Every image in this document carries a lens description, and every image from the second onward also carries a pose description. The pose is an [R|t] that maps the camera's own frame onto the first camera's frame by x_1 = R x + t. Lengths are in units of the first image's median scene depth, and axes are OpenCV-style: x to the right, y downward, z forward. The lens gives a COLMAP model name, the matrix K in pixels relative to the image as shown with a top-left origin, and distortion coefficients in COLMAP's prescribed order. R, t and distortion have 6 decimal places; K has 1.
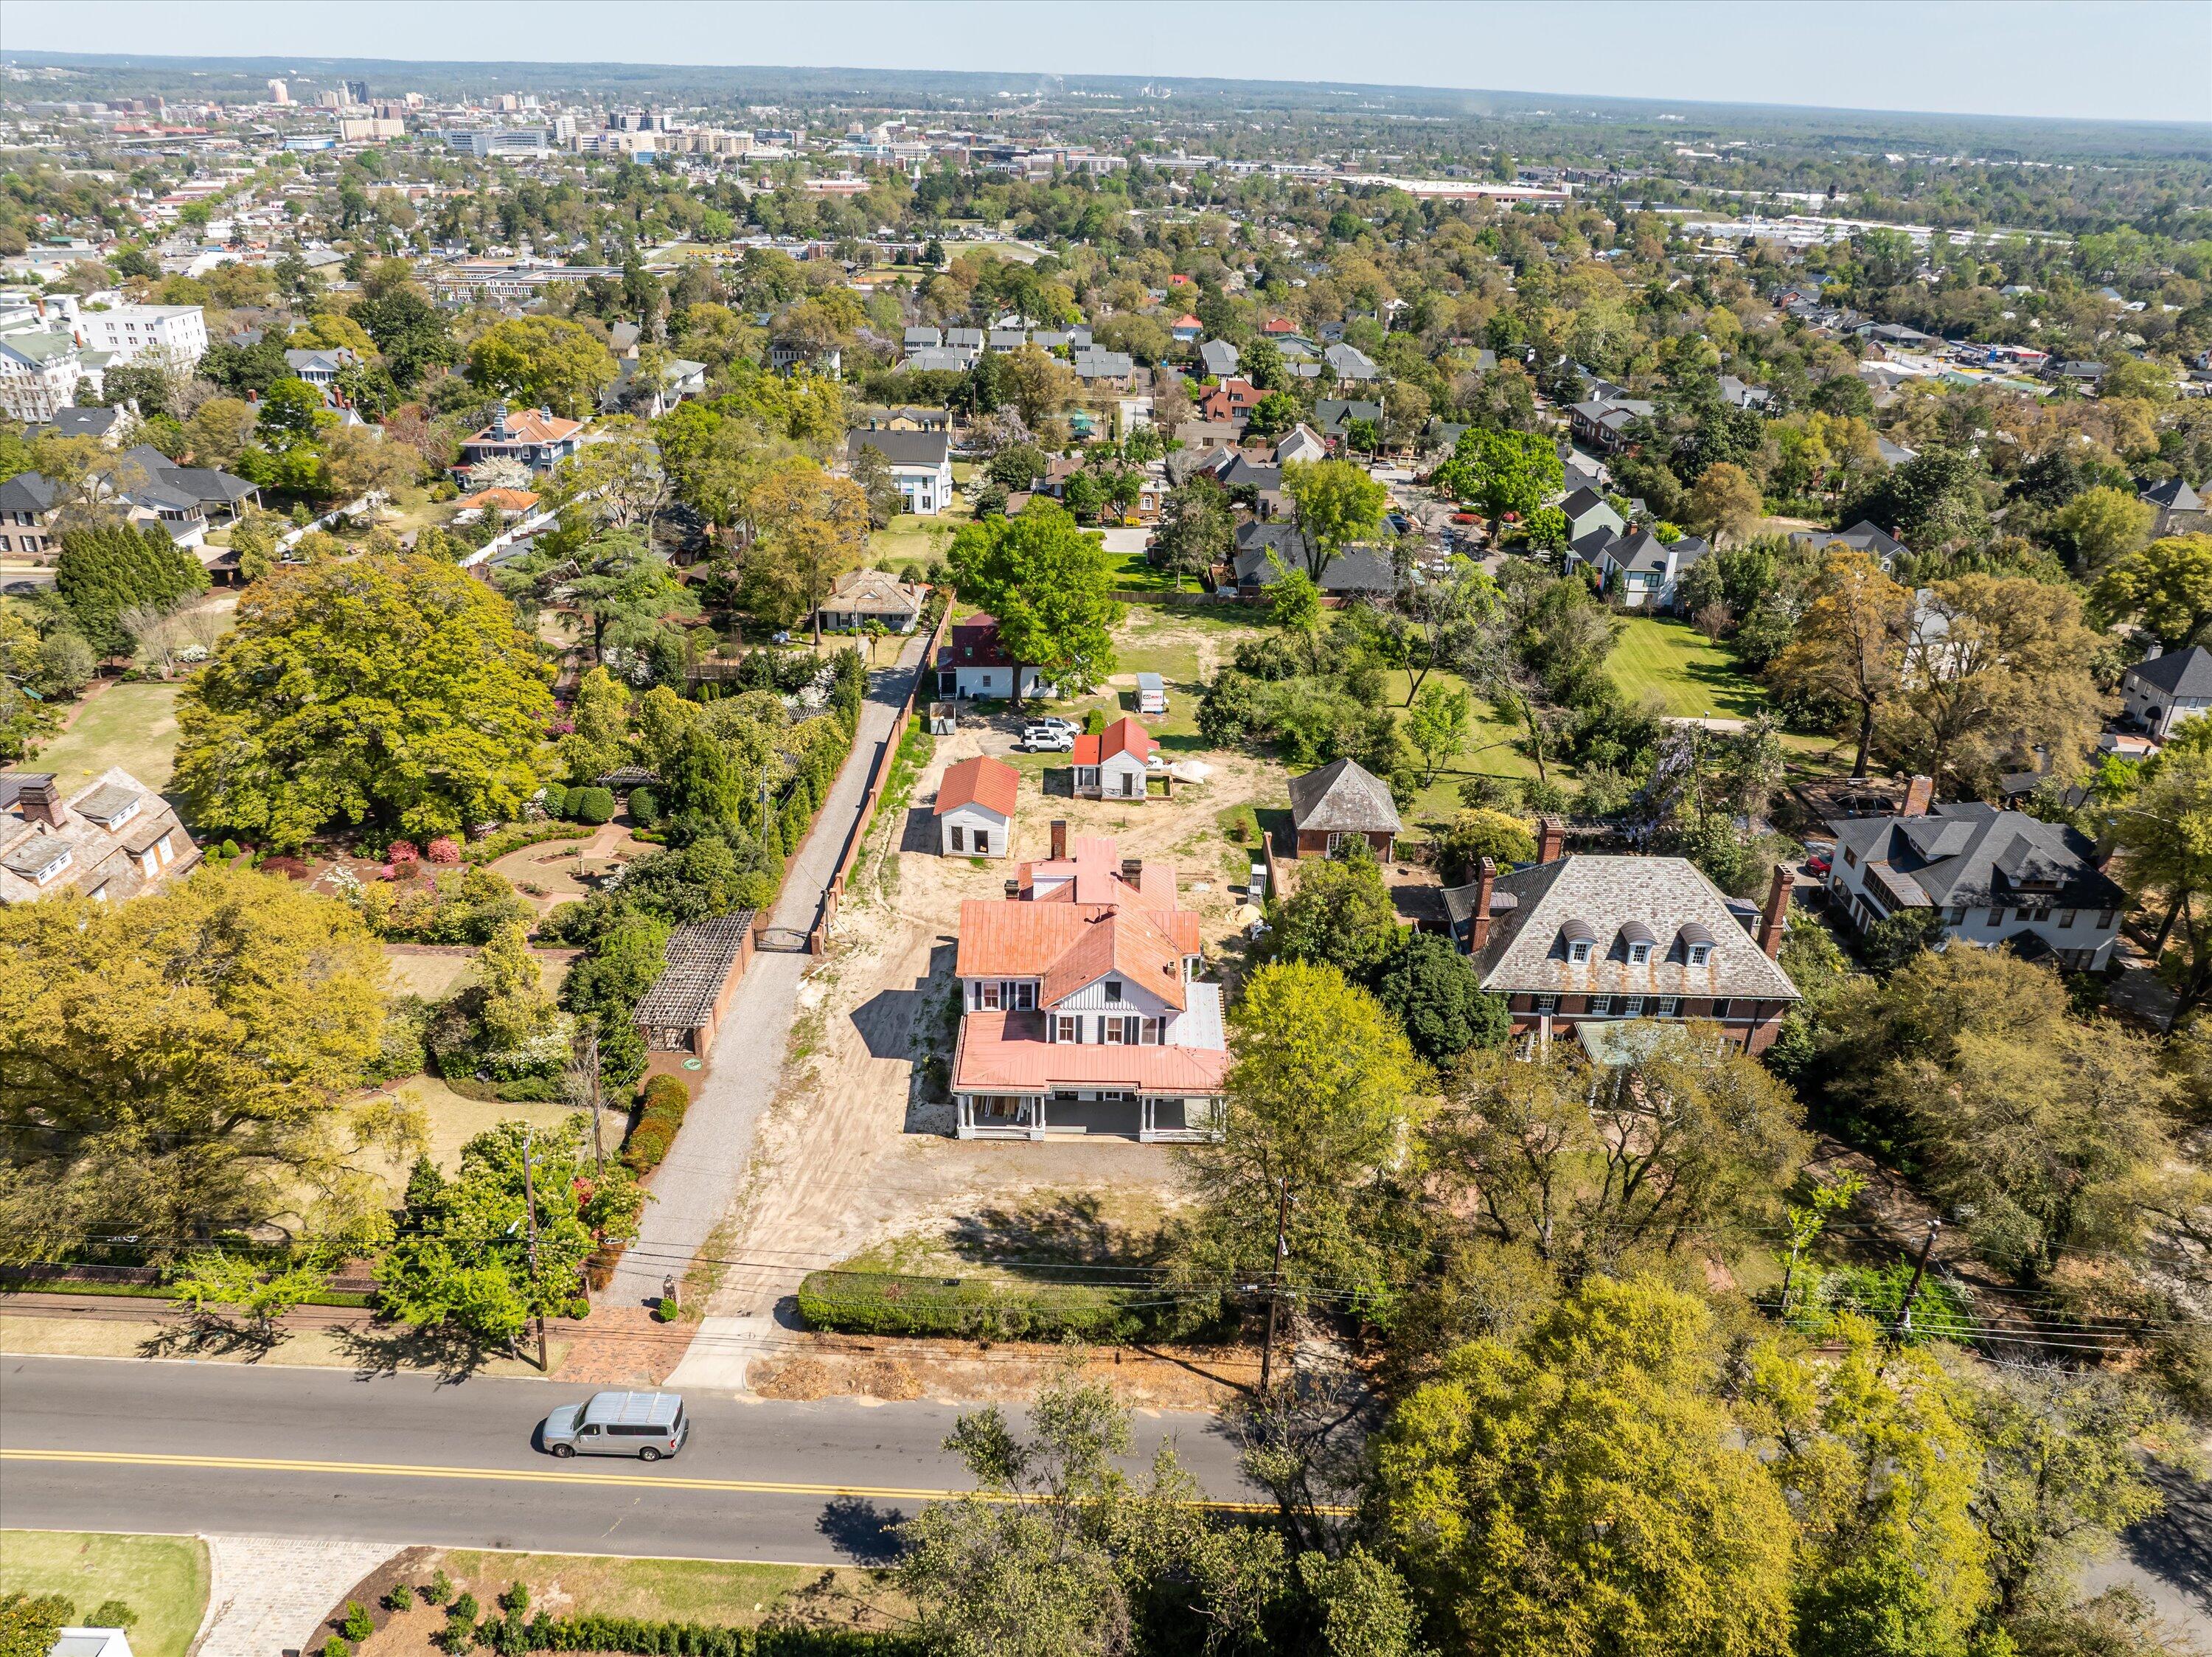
lens RADIAL K [[1558.6, 0, 1113.0], [0, 1558.6, 832.4], [0, 0, 1]] dist [-0.037530, 0.001782]
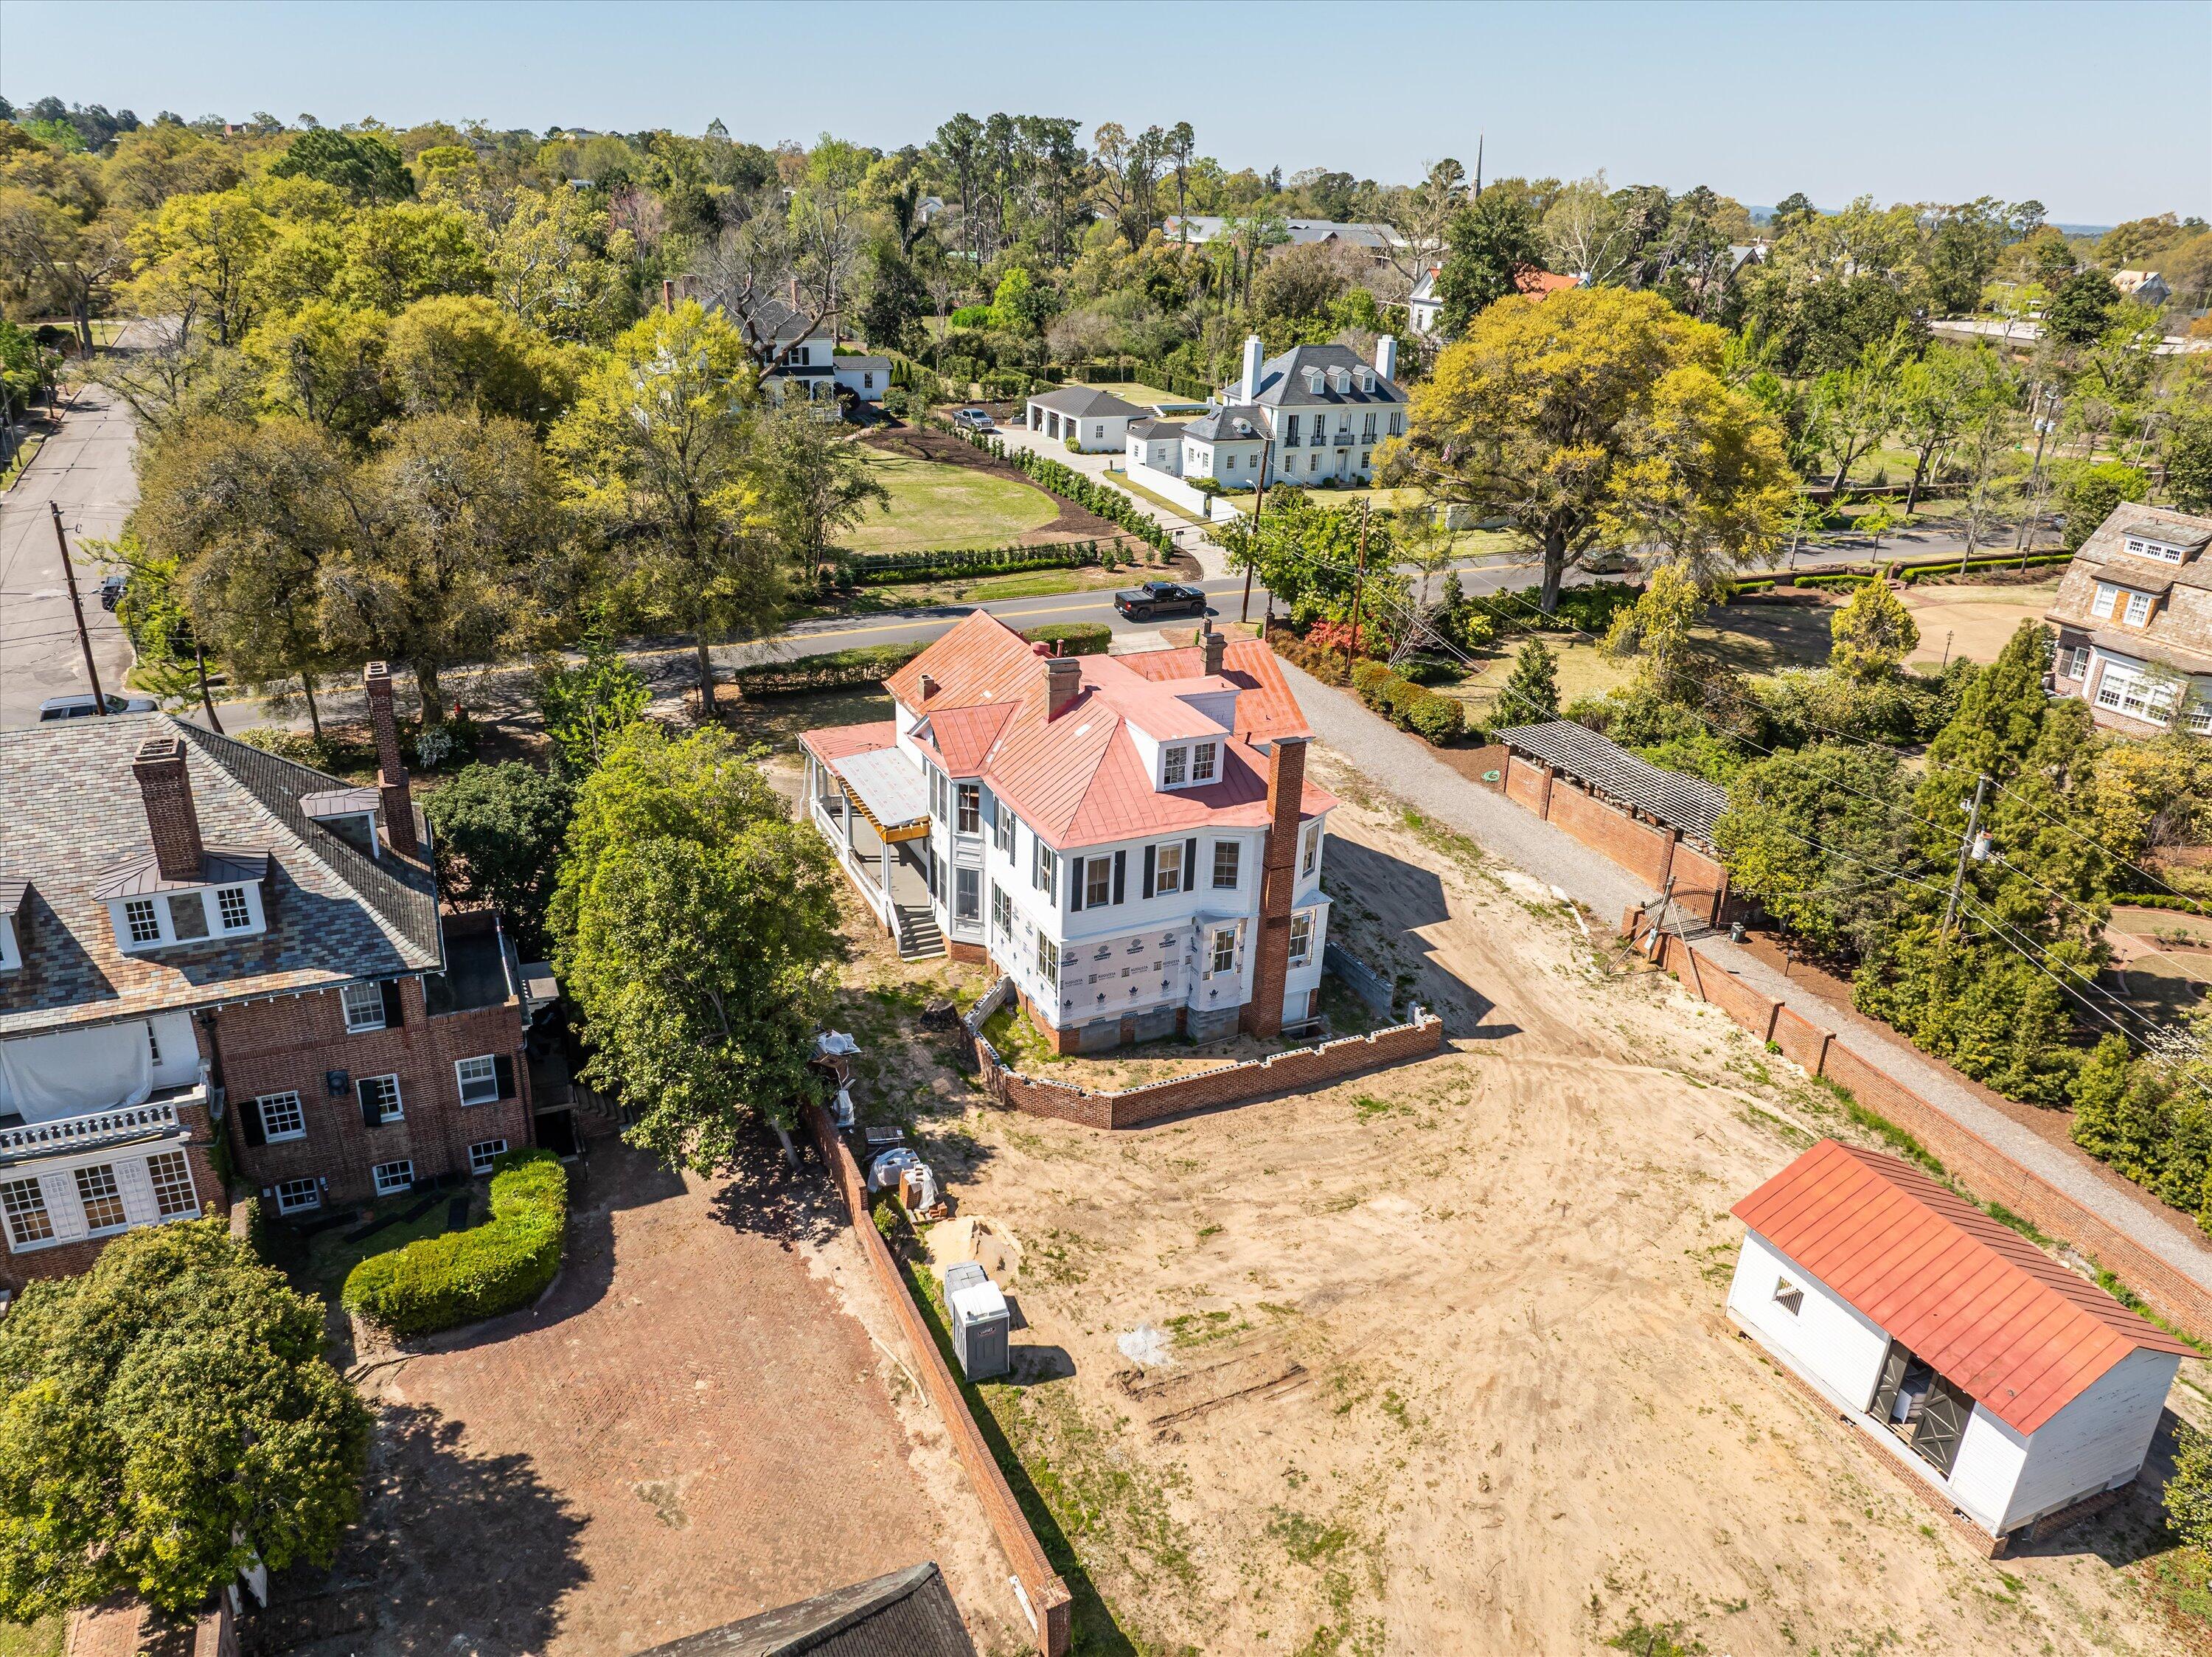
lens RADIAL K [[1558.6, 0, 1106.8], [0, 1558.6, 822.1], [0, 0, 1]] dist [-0.037530, 0.001782]
pose [[-0.903468, 0.112499, -0.413631, 0.157328], [-0.238331, 0.670218, 0.702856, -0.226774], [0.356293, 0.733588, -0.578709, 0.915708]]
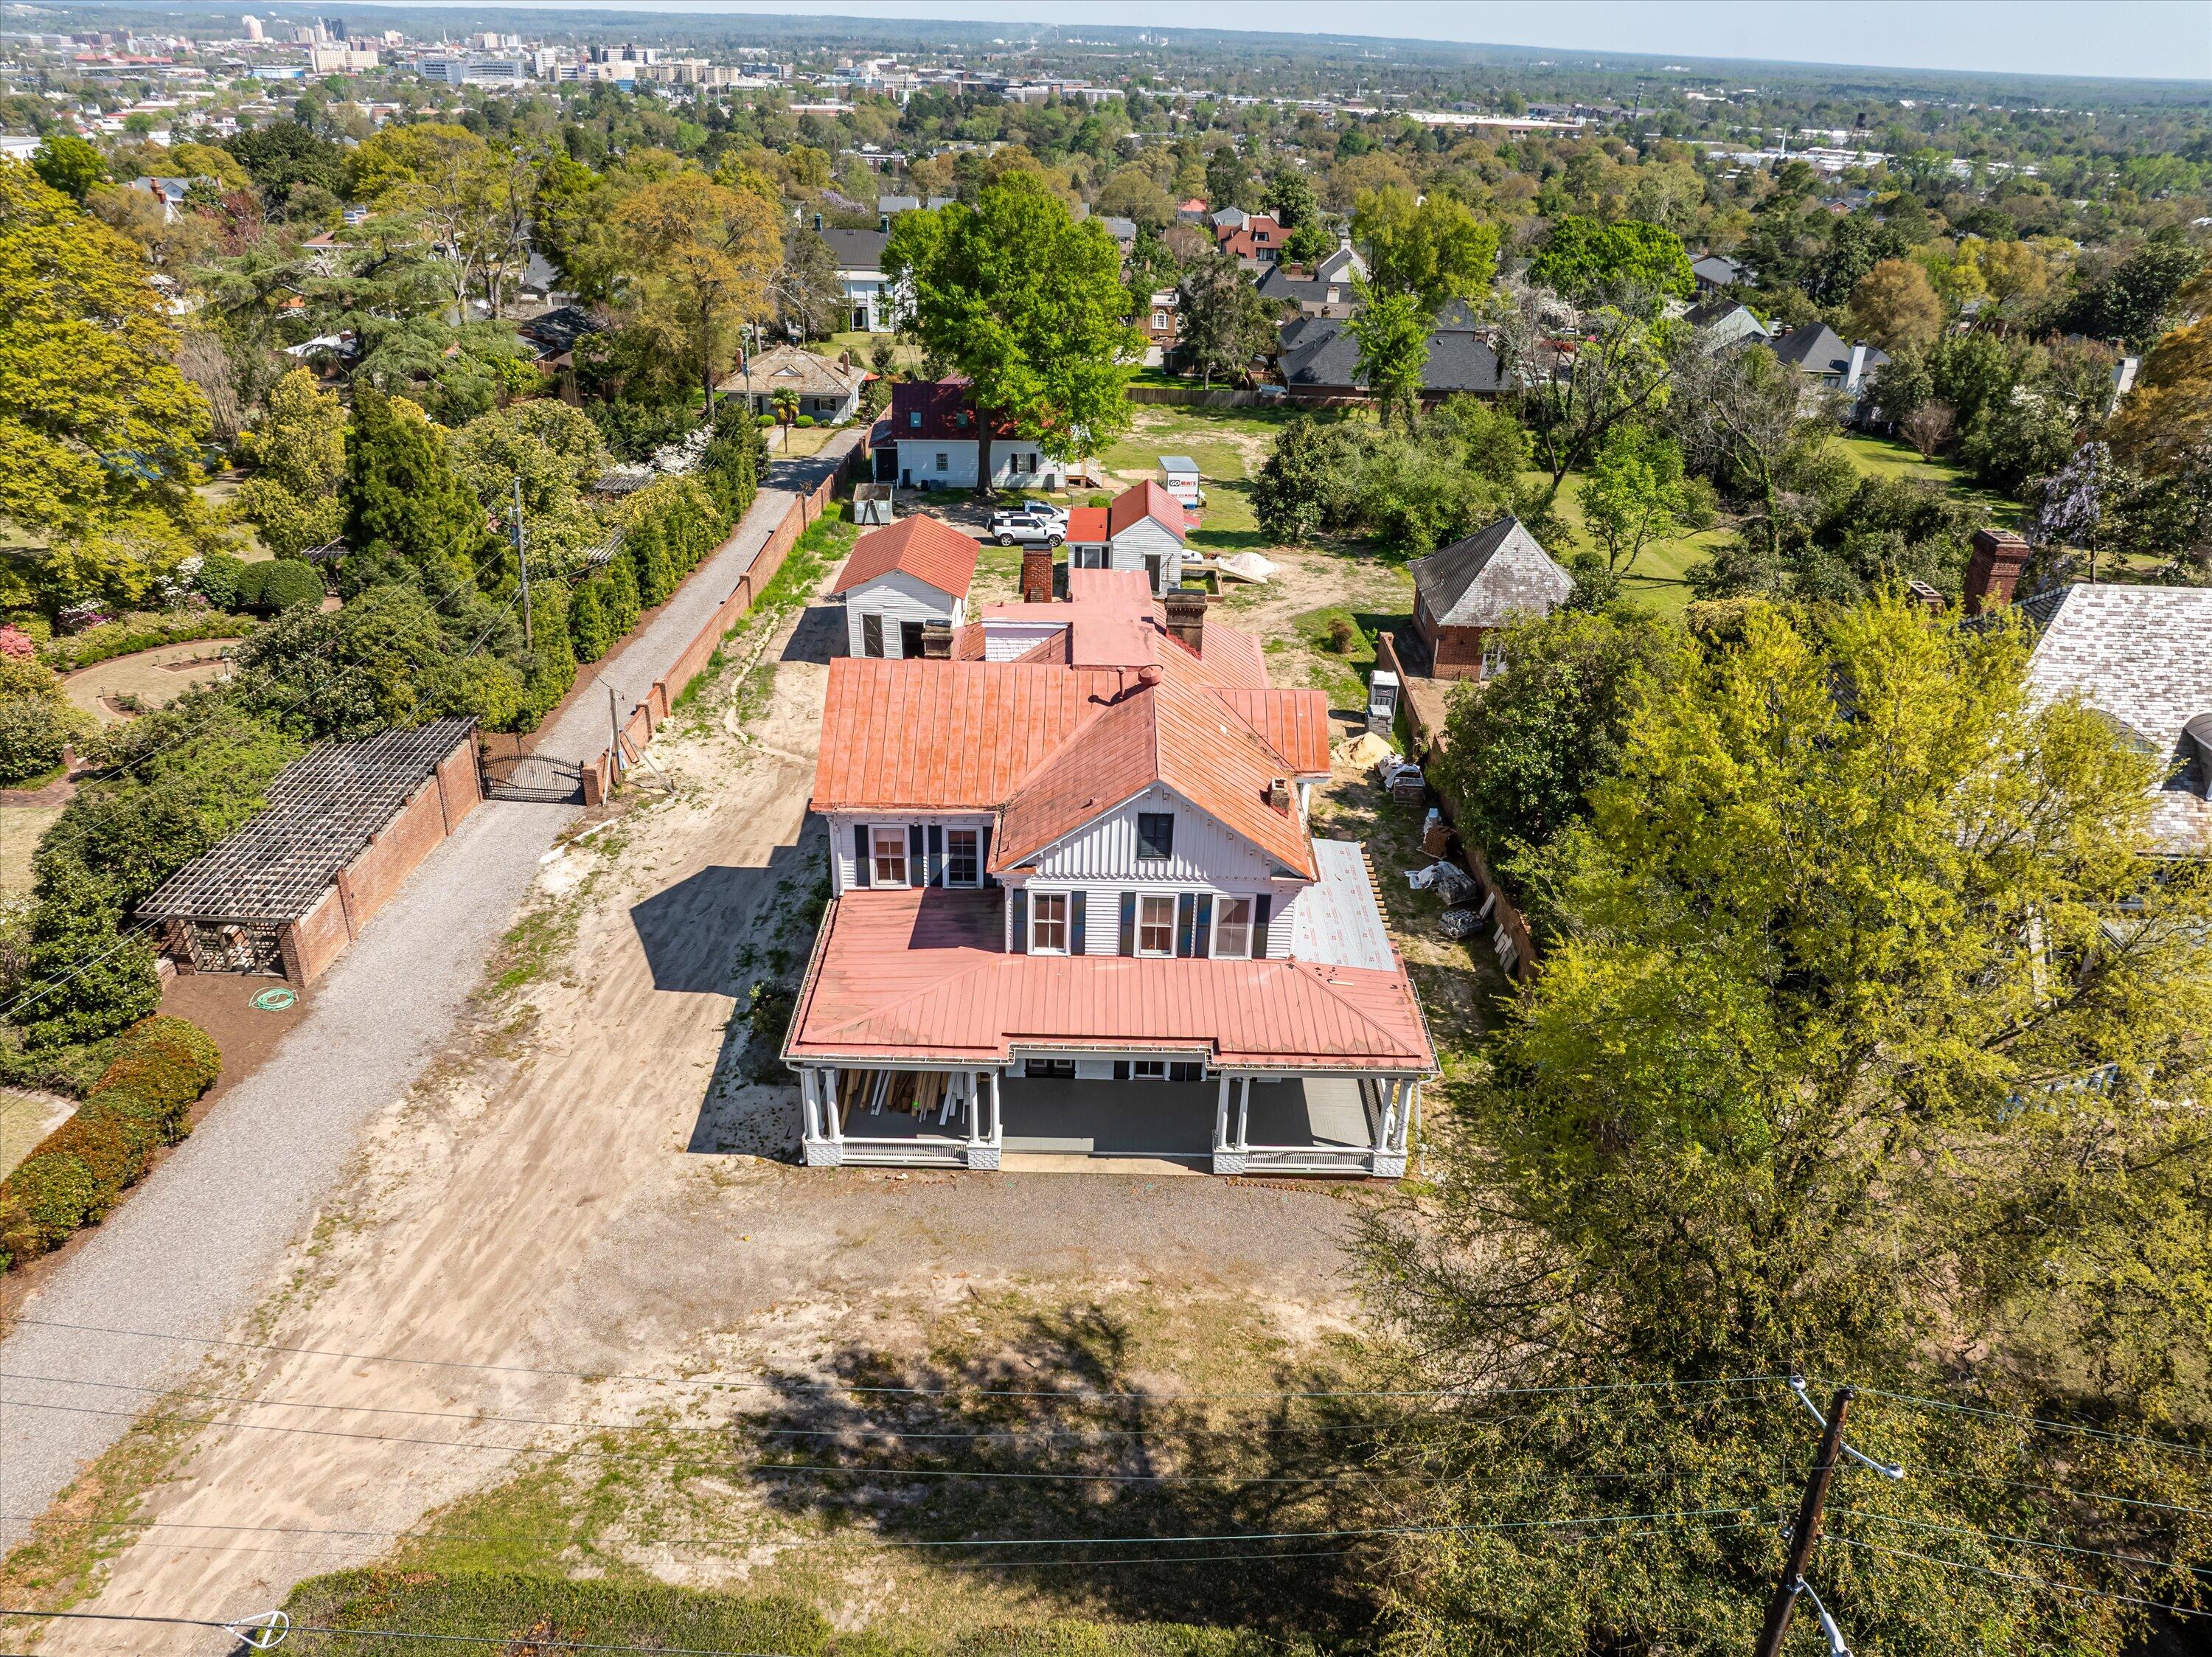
lens RADIAL K [[1558.6, 0, 1115.4], [0, 1558.6, 831.5], [0, 0, 1]] dist [-0.037530, 0.001782]
pose [[0.999979, 0.003192, 0.005581, -0.008370], [-0.003323, 0.999715, 0.023637, 0.055198], [-0.005504, -0.023655, 0.999705, 0.339691]]
